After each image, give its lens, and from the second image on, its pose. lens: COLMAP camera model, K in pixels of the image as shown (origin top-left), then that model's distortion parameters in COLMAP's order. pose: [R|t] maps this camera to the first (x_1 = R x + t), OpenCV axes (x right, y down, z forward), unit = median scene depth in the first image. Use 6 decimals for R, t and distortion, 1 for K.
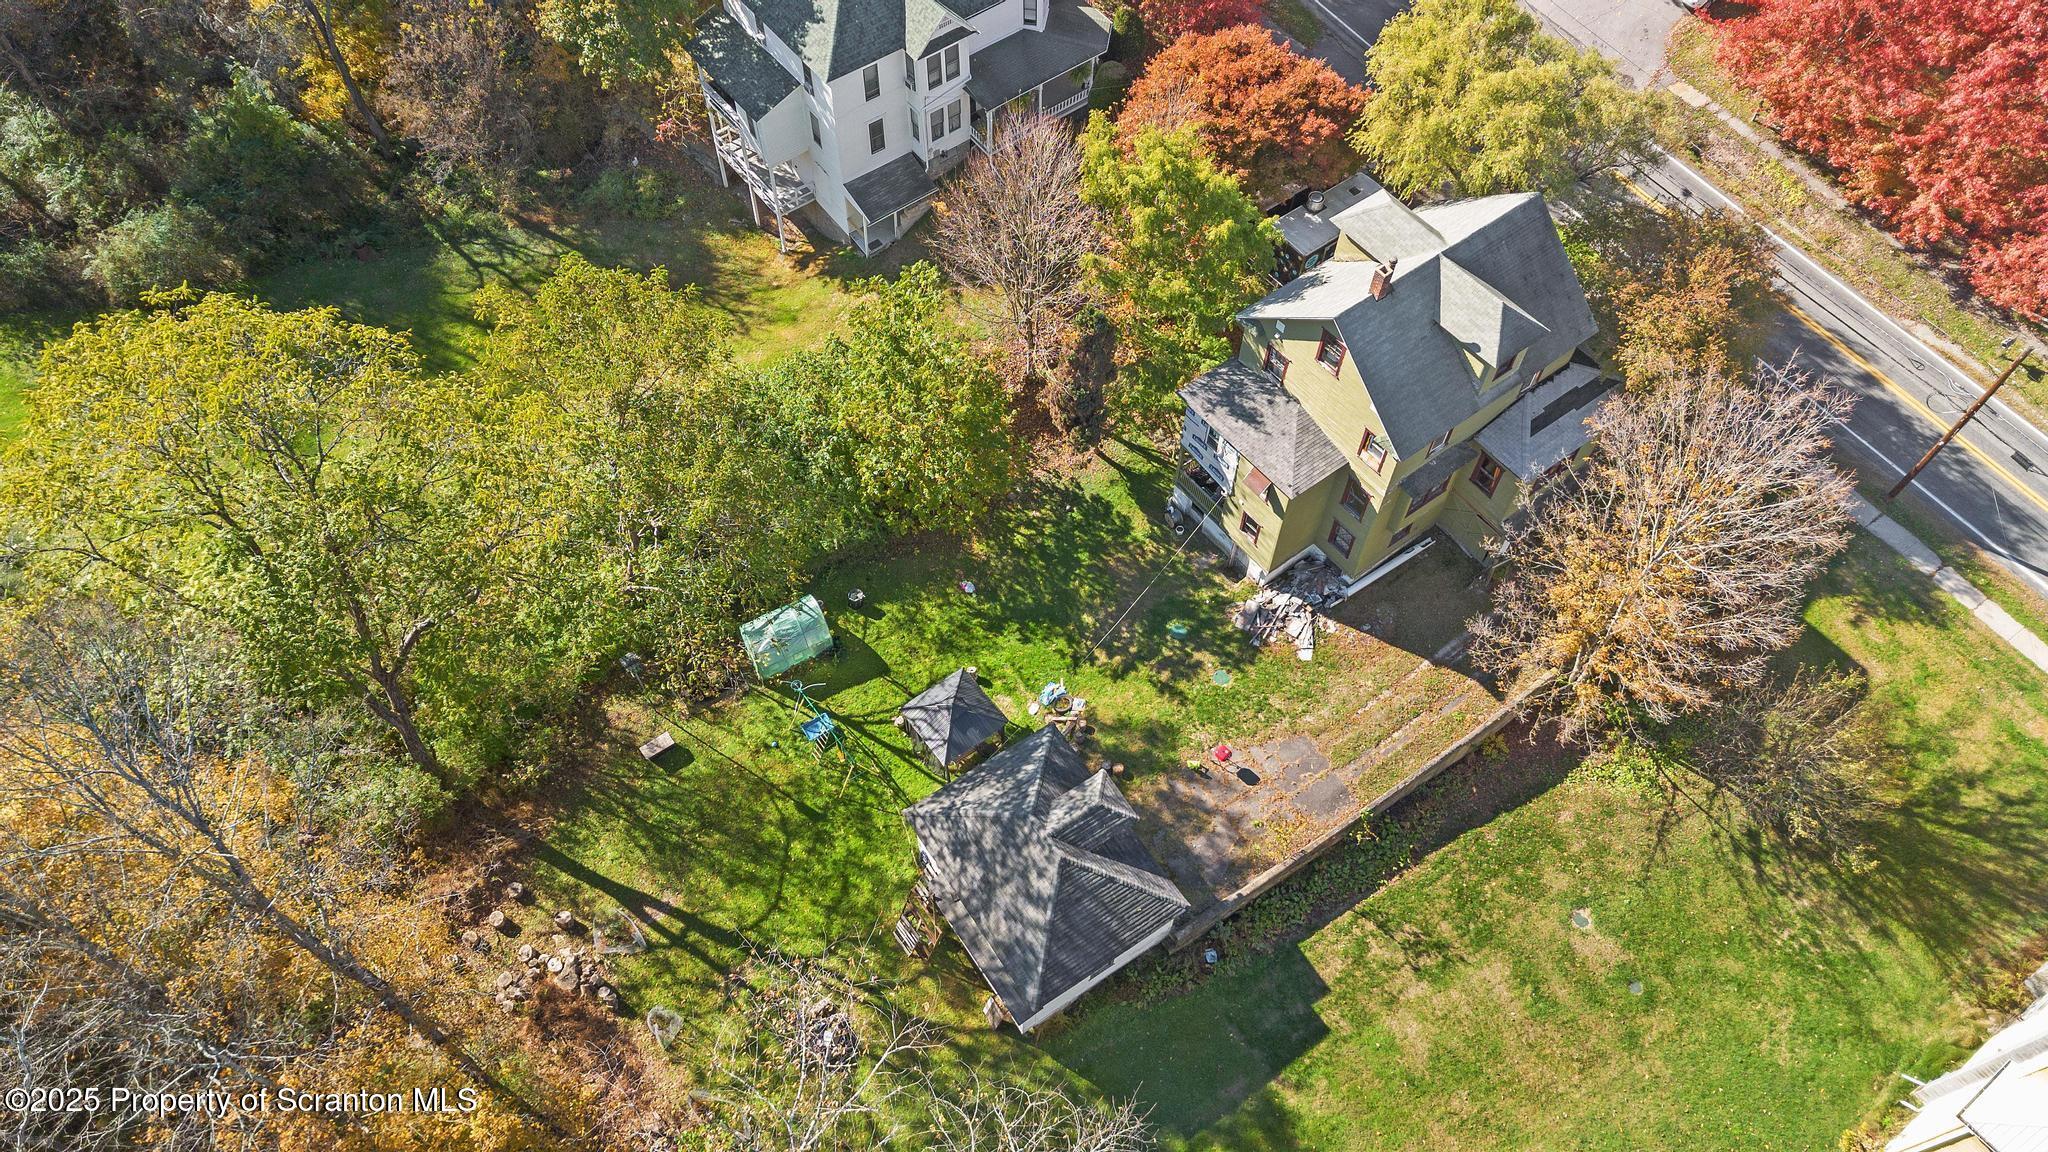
lens RADIAL K [[1419.6, 0, 1019.3], [0, 1419.6, 577.6], [0, 0, 1]] dist [0.043801, -0.014677]
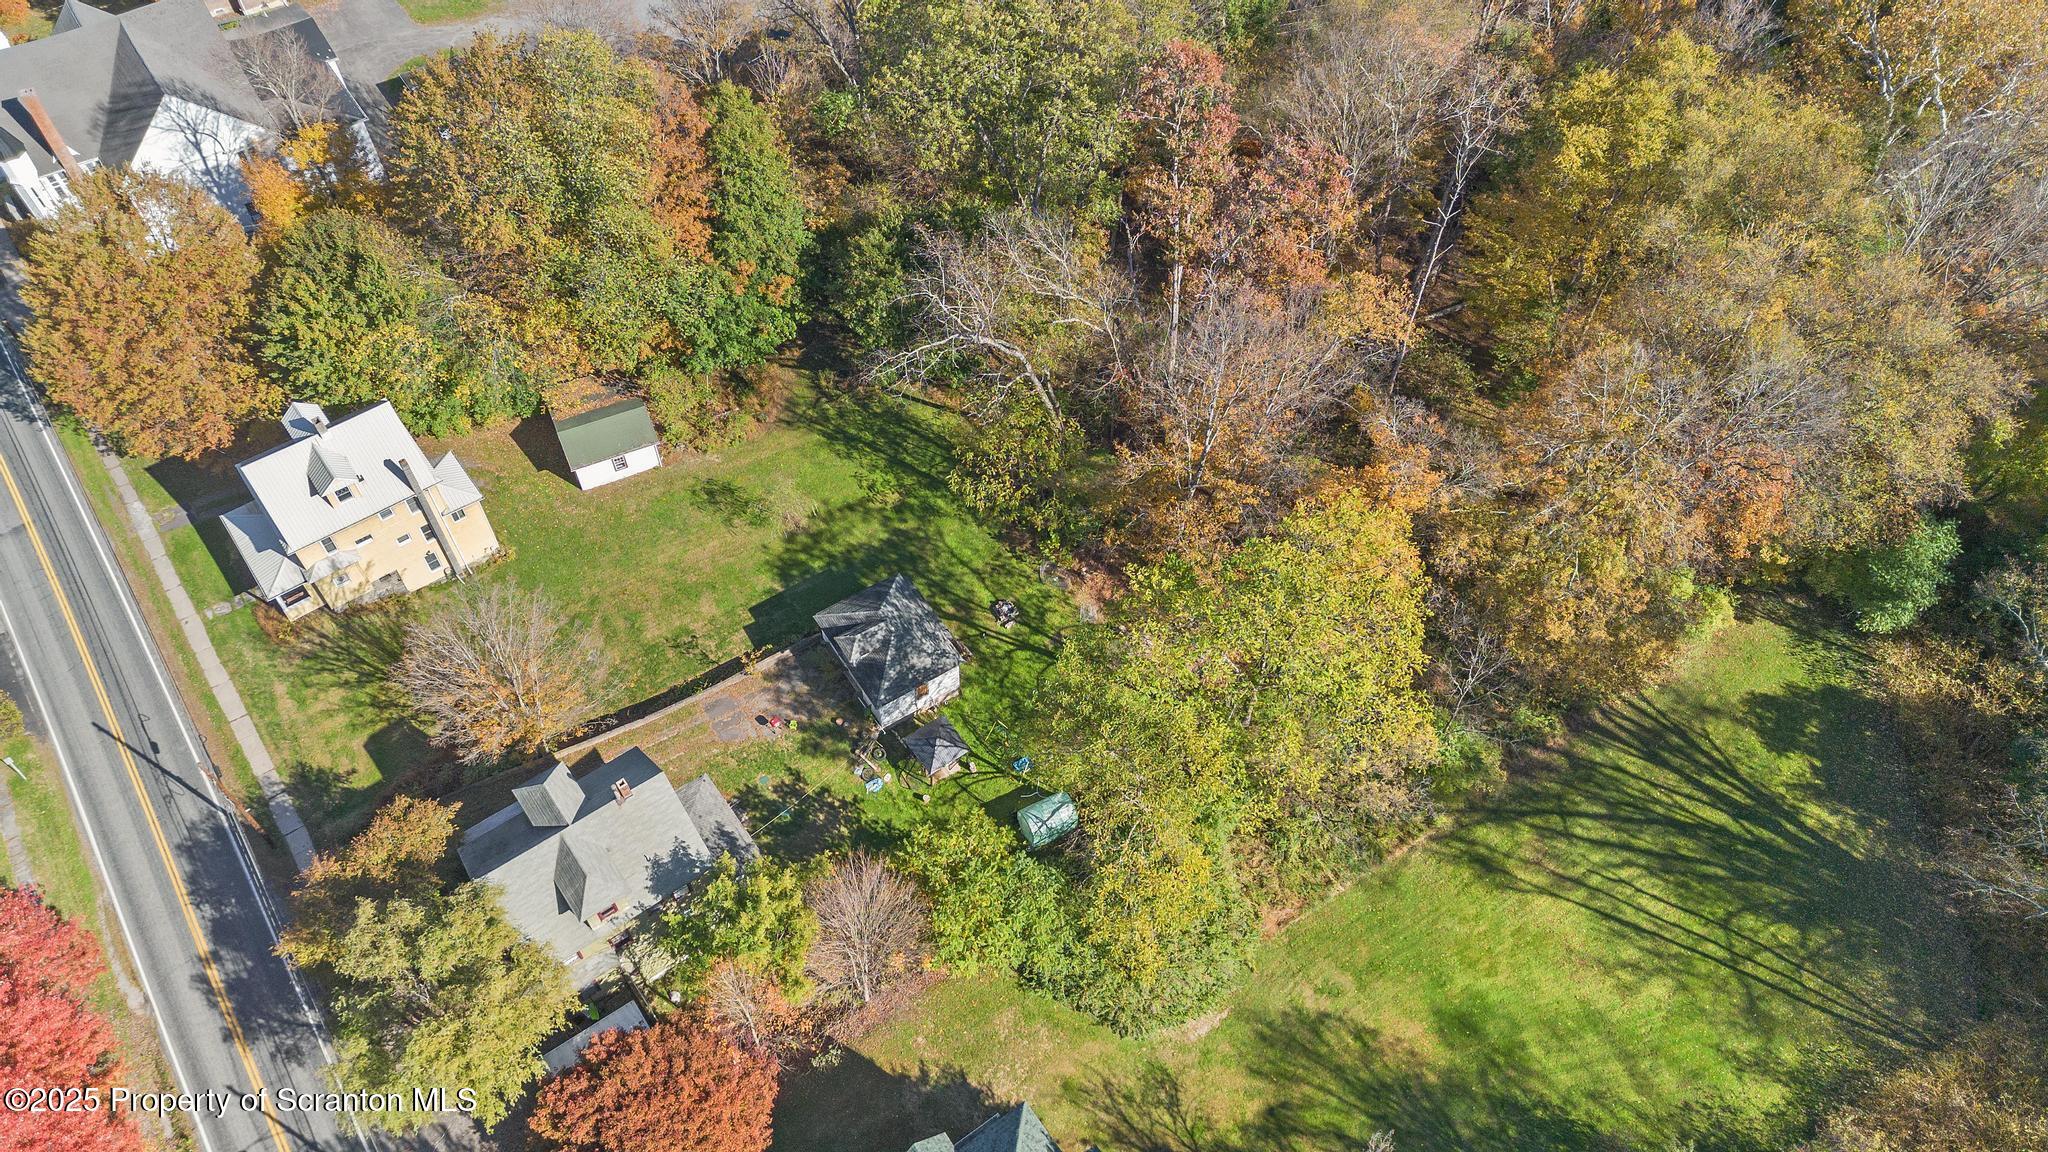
lens RADIAL K [[1419.6, 0, 1027.0], [0, 1419.6, 581.1], [0, 0, 1]] dist [0.043801, -0.014677]
pose [[-0.999560, -0.024232, -0.017079, -0.118909], [-0.007079, -0.364336, 0.931241, -1.367430], [-0.028788, 0.930952, 0.364004, 0.230822]]
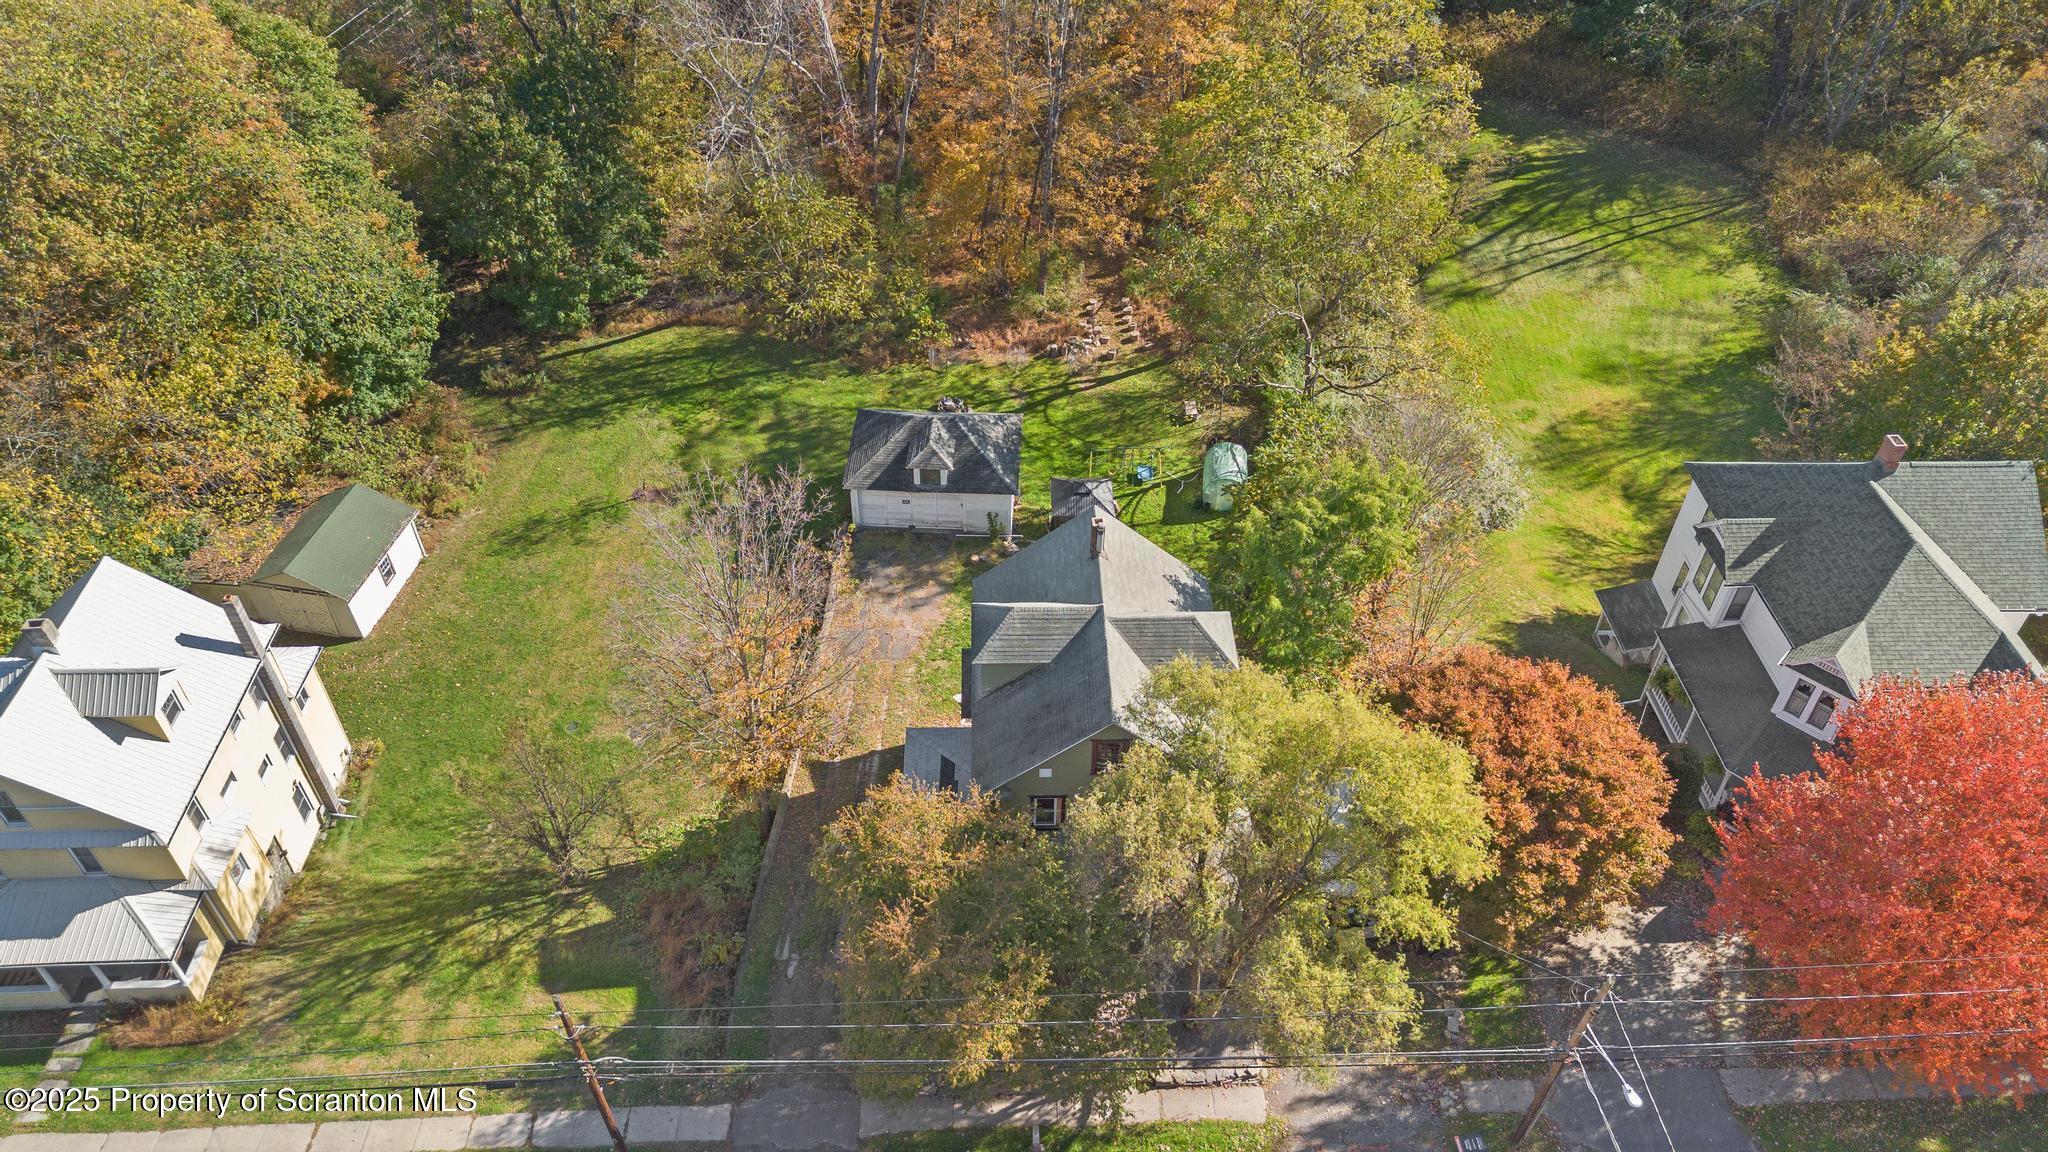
lens RADIAL K [[1449.8, 0, 1018.1], [0, 1449.8, 560.8], [0, 0, 1]] dist [0.053127, -0.001150]
pose [[-0.589706, 0.527234, -0.611778, 0.836088], [-0.689731, 0.065292, 0.721116, -0.817098], [0.420141, 0.847208, 0.325147, 0.603439]]
